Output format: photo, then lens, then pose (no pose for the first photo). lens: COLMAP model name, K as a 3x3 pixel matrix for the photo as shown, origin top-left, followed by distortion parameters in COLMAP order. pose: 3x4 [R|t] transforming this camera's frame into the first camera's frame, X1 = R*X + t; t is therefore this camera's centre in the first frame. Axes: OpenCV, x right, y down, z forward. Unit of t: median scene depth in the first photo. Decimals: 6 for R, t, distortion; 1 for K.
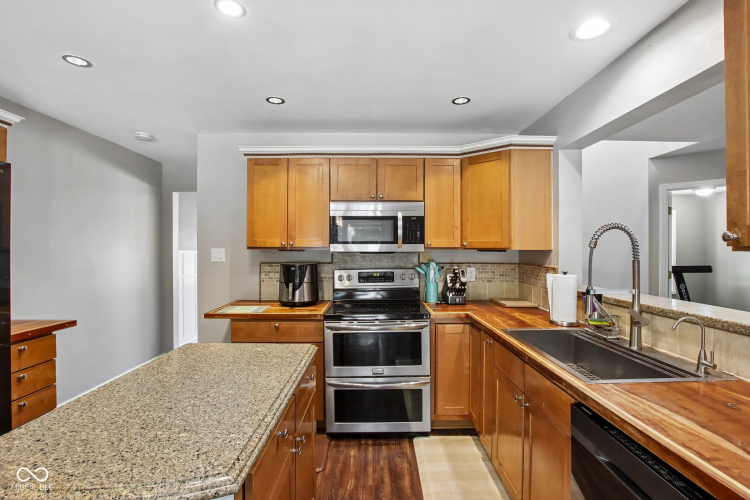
lens RADIAL K [[350.8, 0, 375.6], [0, 350.8, 248.2], [0, 0, 1]] dist [-0.026250, 0.000389]
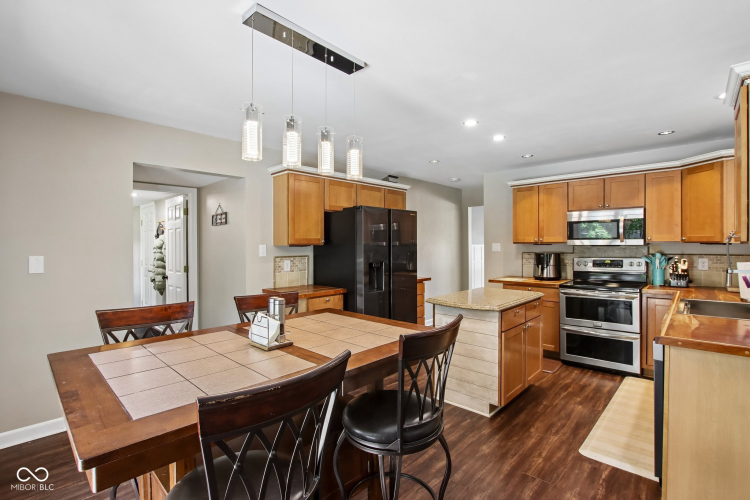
lens RADIAL K [[350.8, 0, 375.6], [0, 350.8, 248.2], [0, 0, 1]] dist [-0.026250, 0.000389]
pose [[0.719827, 0.003291, -0.694145, 0.308704], [0.007469, 0.999894, 0.012485, -0.001009], [0.694113, -0.014171, 0.719727, -0.634502]]
